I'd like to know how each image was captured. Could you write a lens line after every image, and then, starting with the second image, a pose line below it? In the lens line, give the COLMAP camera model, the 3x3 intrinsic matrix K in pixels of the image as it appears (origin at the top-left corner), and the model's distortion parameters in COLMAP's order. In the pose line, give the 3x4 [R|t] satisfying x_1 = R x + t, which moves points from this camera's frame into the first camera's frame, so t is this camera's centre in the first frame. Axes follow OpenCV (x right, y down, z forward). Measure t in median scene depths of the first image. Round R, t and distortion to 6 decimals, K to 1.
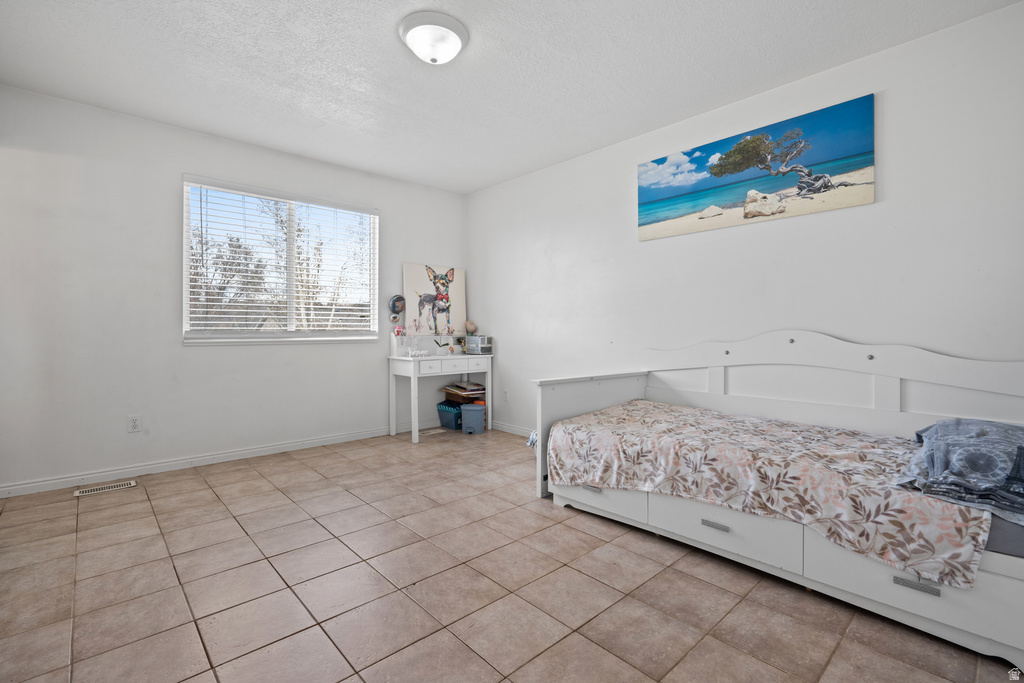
lens RADIAL K [[466.6, 0, 508.3], [0, 466.6, 336.5], [0, 0, 1]] dist [-0.006996, -0.000178]
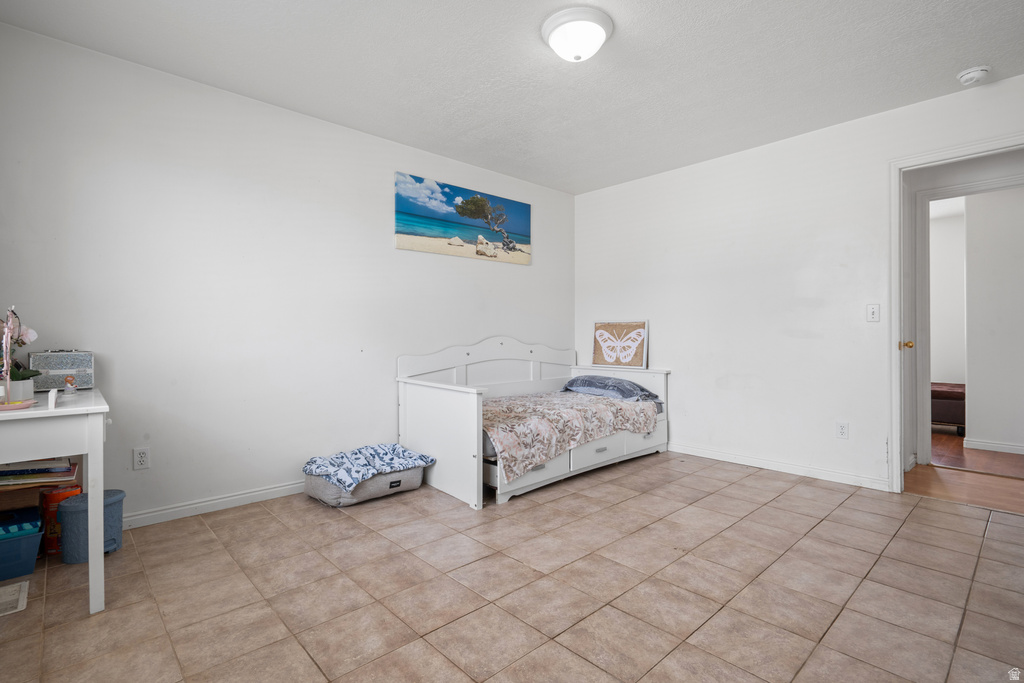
lens RADIAL K [[507.5, 0, 508.5], [0, 507.5, 337.7], [0, 0, 1]] dist [-0.000416, 0.001094]
pose [[-0.025753, -0.005605, 0.999653, -1.008187], [0.015896, 0.999856, 0.006016, -0.018323], [-0.999542, 0.016046, -0.025660, 0.980955]]
